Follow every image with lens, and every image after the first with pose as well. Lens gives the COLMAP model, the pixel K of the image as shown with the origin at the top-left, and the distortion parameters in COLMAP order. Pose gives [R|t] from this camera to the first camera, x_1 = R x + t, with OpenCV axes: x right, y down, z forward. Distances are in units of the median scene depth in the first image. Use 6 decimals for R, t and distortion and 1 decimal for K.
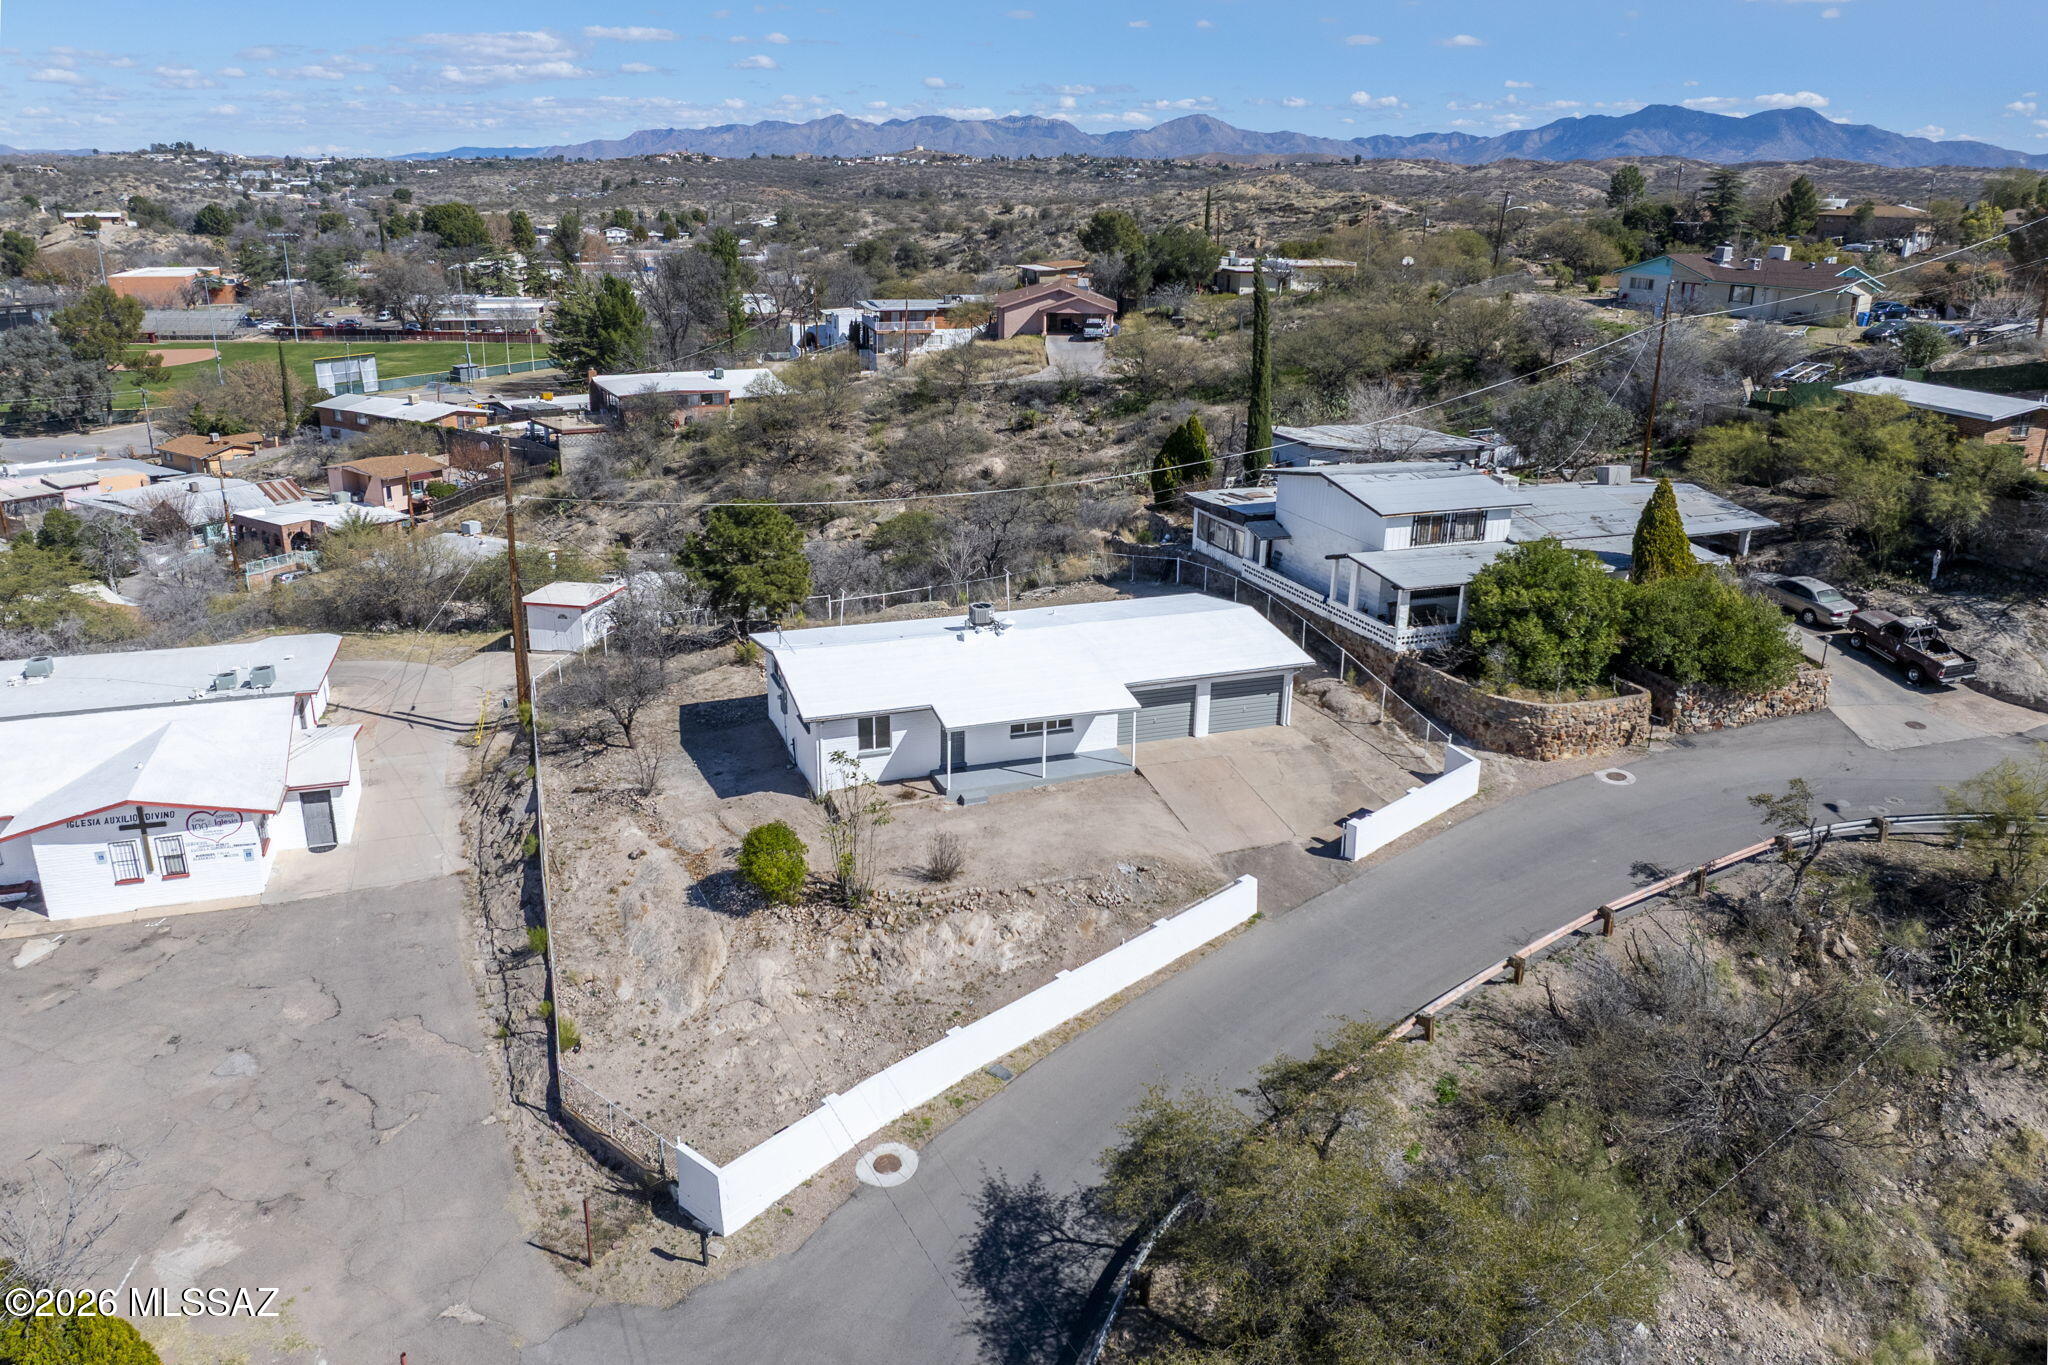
lens RADIAL K [[1469.3, 0, 1020.7], [0, 1469.3, 657.5], [0, 0, 1]] dist [-0.023404, -0.024893]
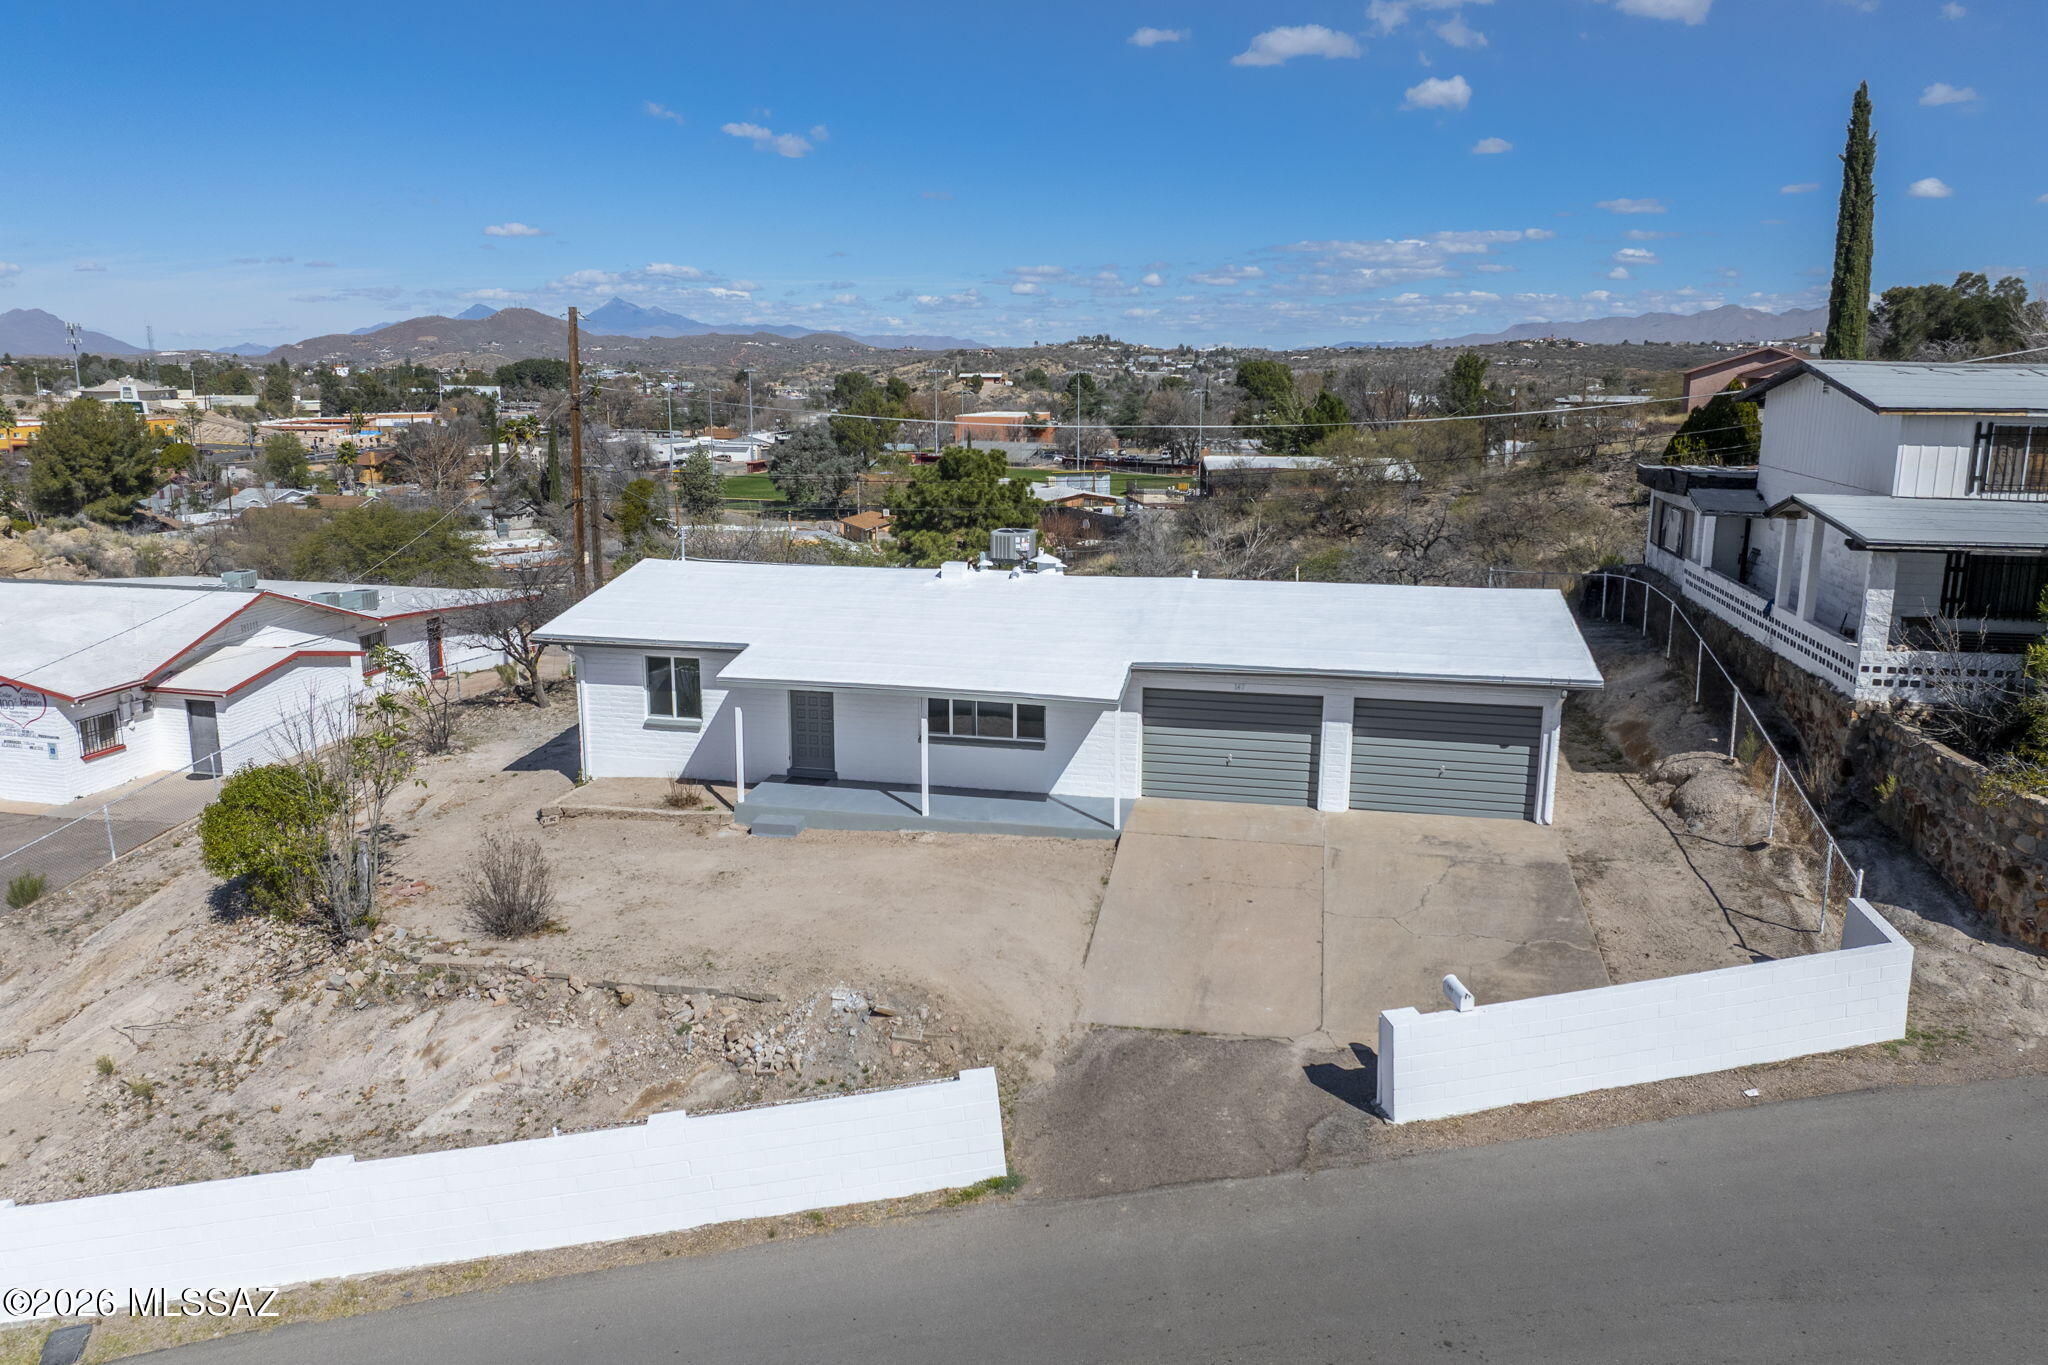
lens RADIAL K [[1469.3, 0, 1020.7], [0, 1469.3, 657.5], [0, 0, 1]] dist [-0.023404, -0.024893]
pose [[0.845162, 0.093326, -0.526300, 0.283740], [-0.158142, 0.984217, -0.079427, 0.058536], [0.510580, 0.150359, 0.846581, 0.538058]]
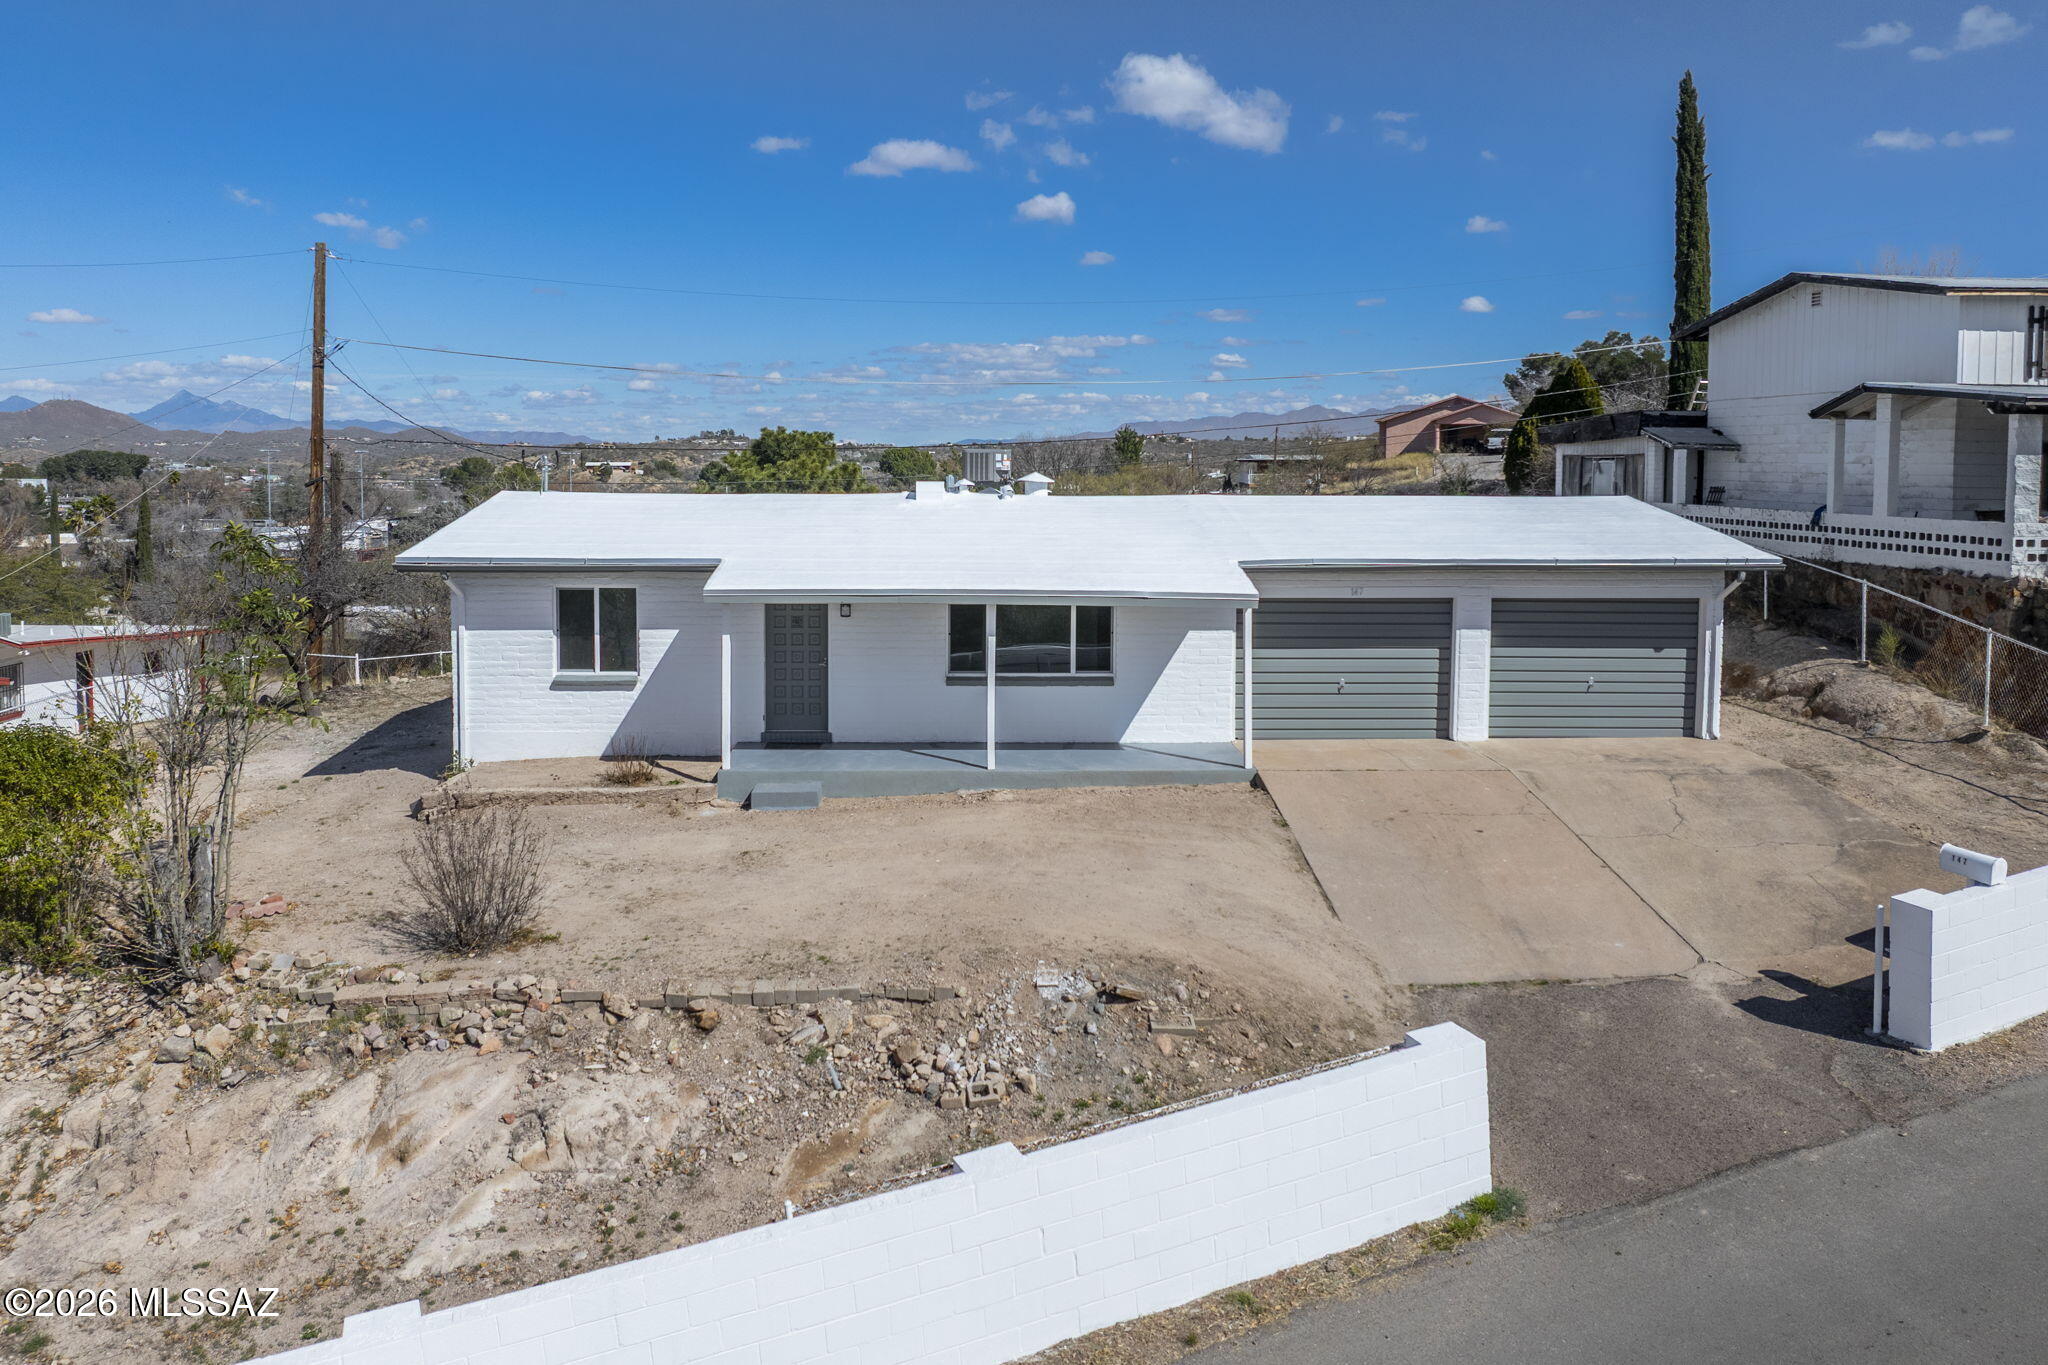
lens RADIAL K [[1489.1, 0, 1023.2], [0, 1489.1, 568.9], [0, 0, 1]] dist [-0.026545, -0.003371]
pose [[0.951951, 0.011260, -0.306042, 0.130512], [-0.086554, 0.968474, -0.233593, 0.111979], [0.293764, 0.248859, 0.922915, 0.590124]]
